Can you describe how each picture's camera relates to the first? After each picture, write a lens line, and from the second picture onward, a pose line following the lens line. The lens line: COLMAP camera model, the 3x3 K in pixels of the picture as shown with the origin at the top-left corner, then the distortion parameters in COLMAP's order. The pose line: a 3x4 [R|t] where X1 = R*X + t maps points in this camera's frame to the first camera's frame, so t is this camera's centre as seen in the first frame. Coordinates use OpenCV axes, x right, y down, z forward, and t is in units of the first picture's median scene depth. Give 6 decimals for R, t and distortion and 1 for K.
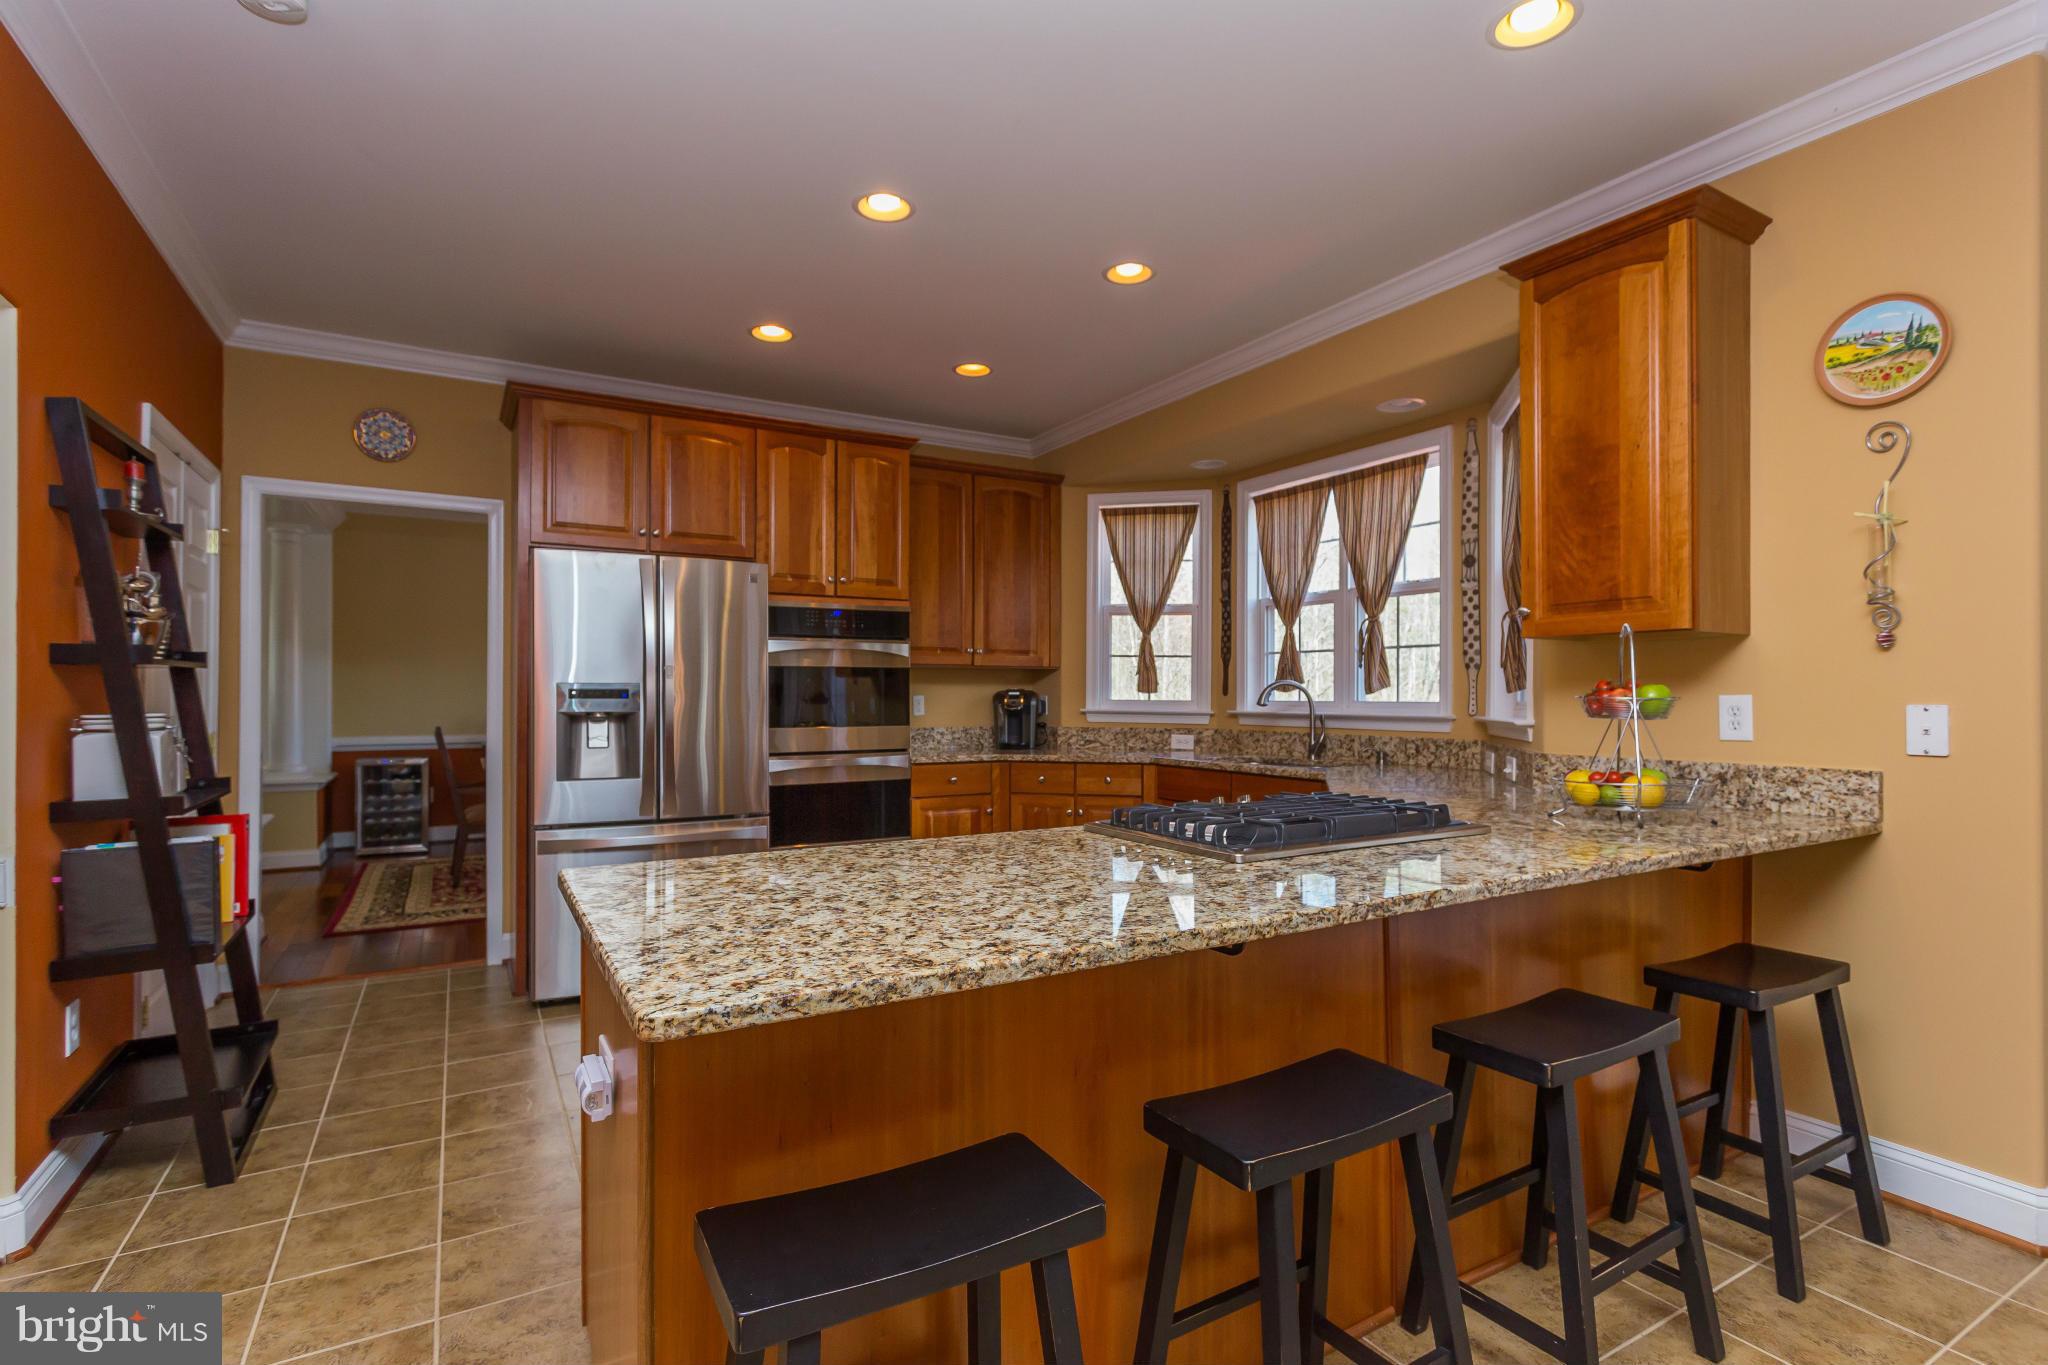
lens RADIAL K [[974.2, 0, 1003.2], [0, 974.2, 685.3], [0, 0, 1]] dist [0.000821, 0.001706]
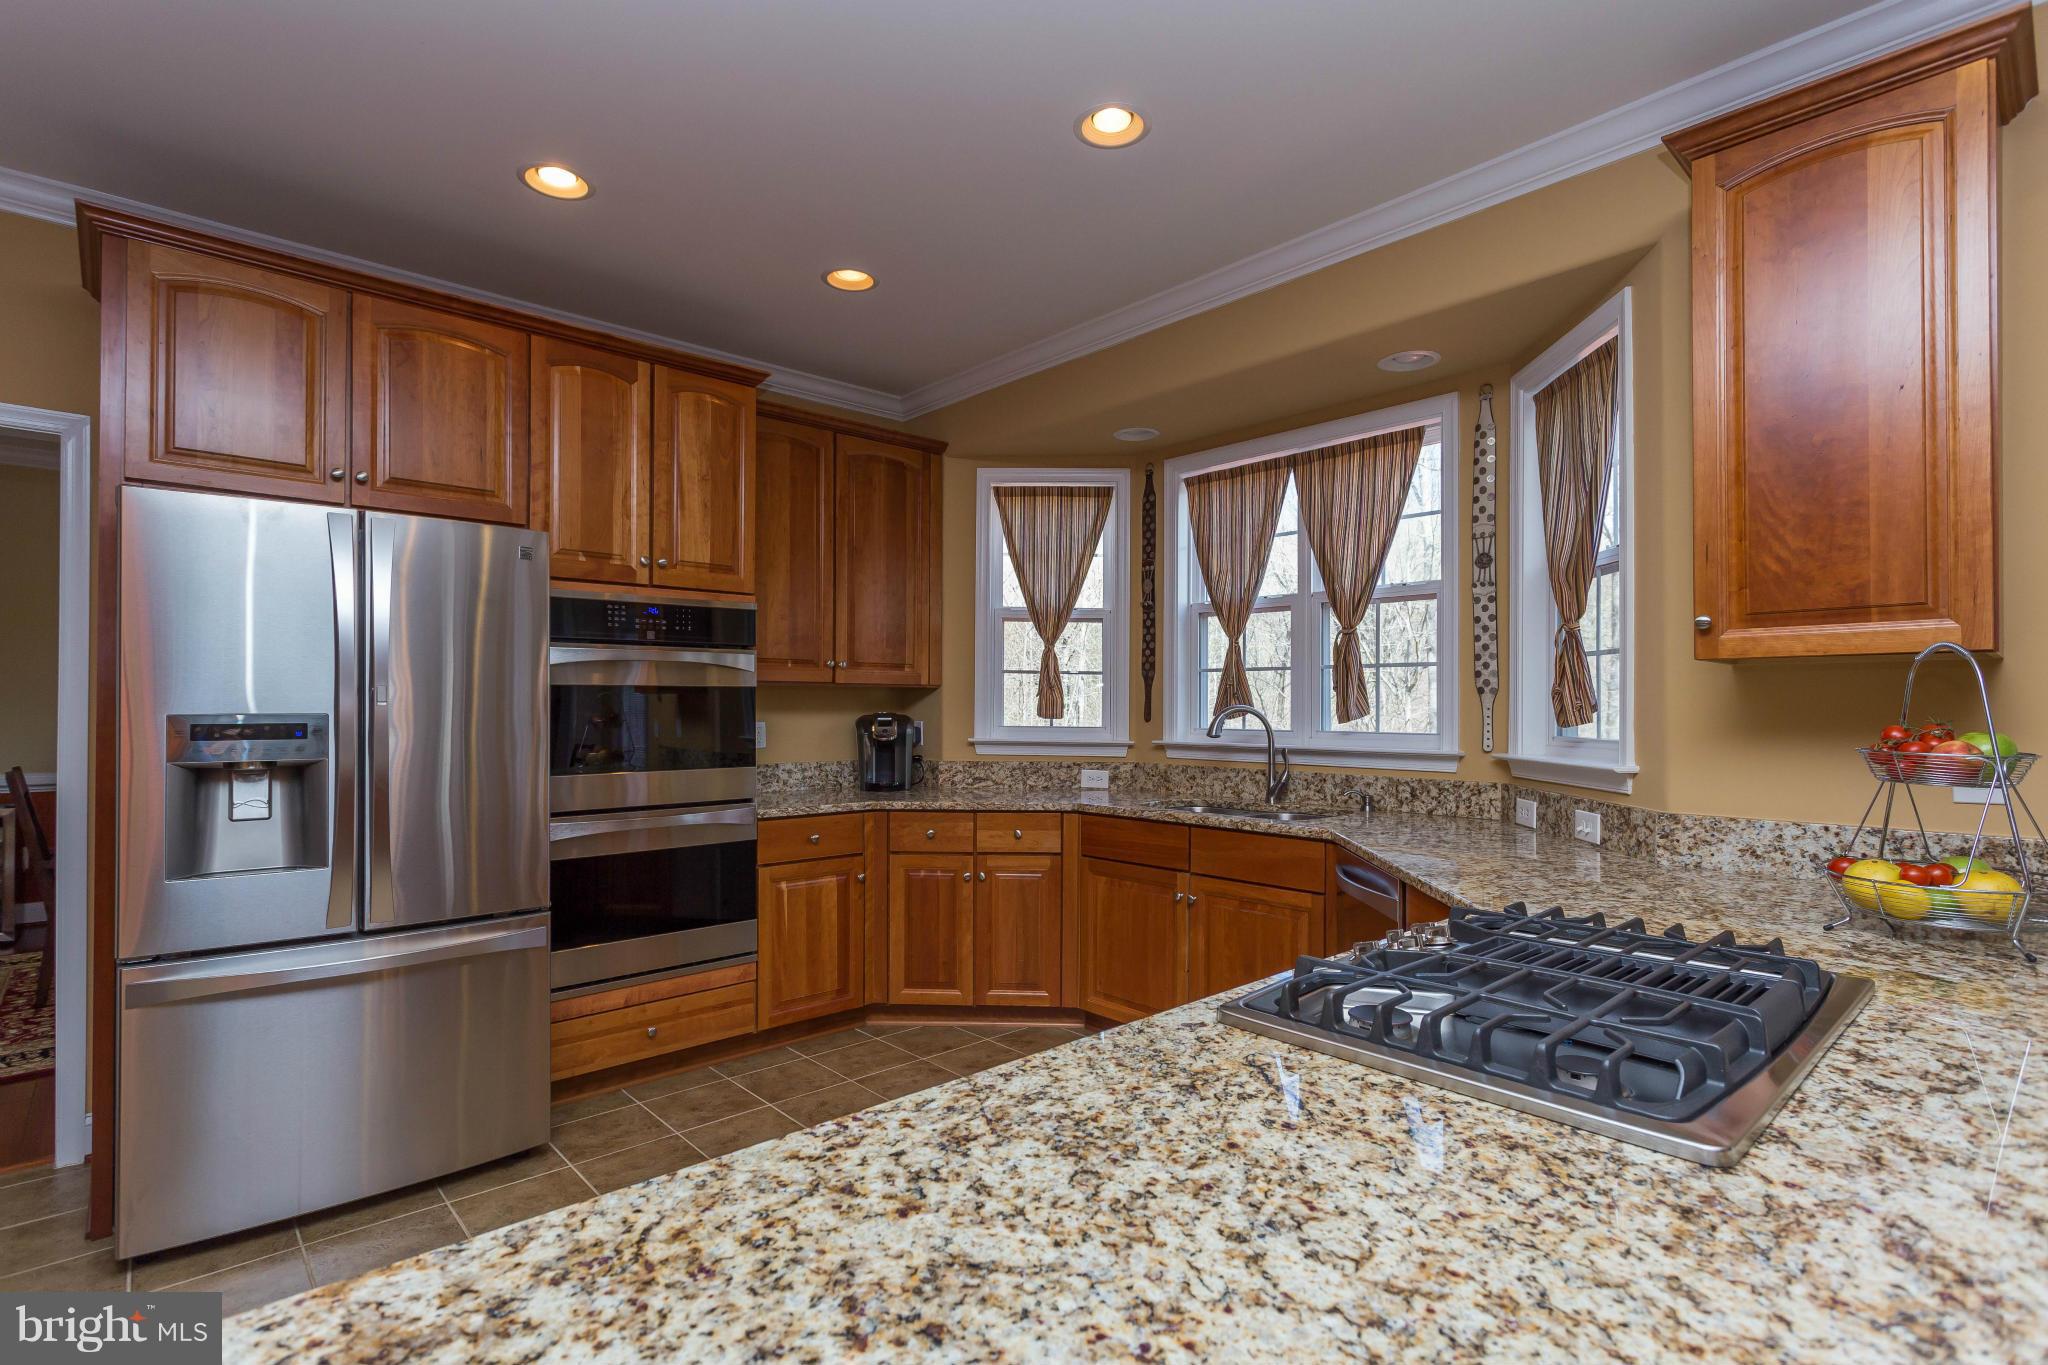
lens RADIAL K [[974.2, 0, 998.7], [0, 974.2, 696.0], [0, 0, 1]] dist [0.000821, 0.001706]
pose [[0.978409, 0.003053, 0.206656, -0.074064], [-0.003412, 0.999993, 0.001381, -0.013951], [-0.206650, -0.002057, 0.978413, 0.270070]]
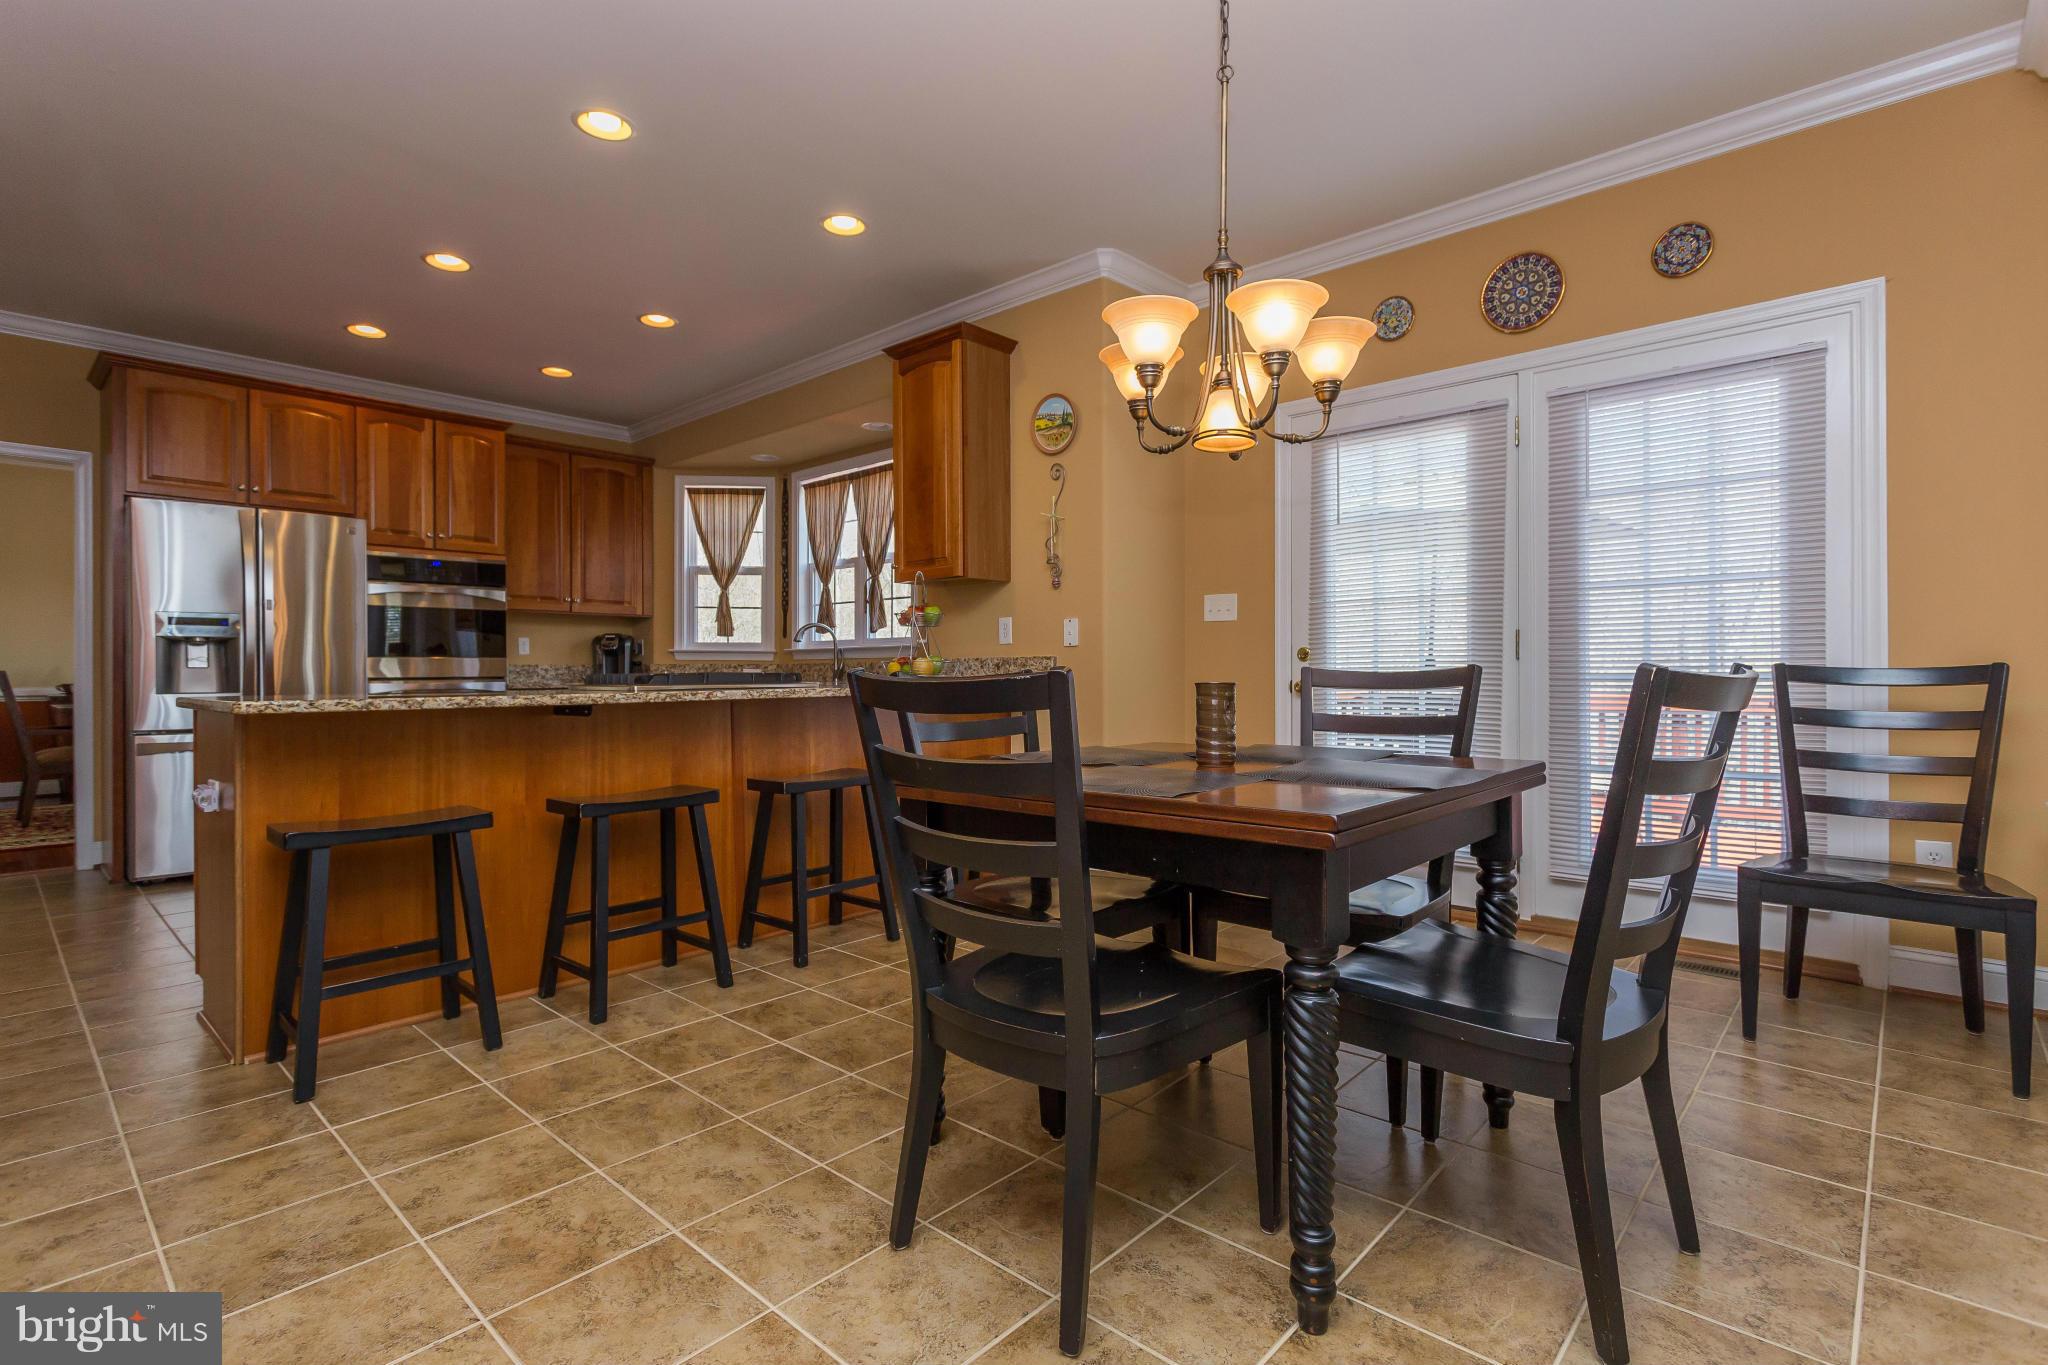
lens RADIAL K [[974.2, 0, 1016.1], [0, 974.2, 668.9], [0, 0, 1]] dist [0.000821, 0.001706]
pose [[0.953269, -0.004567, 0.302089, 0.154430], [0.003558, 0.999986, 0.003890, 0.056452], [-0.302103, -0.002634, 0.953272, -0.381440]]
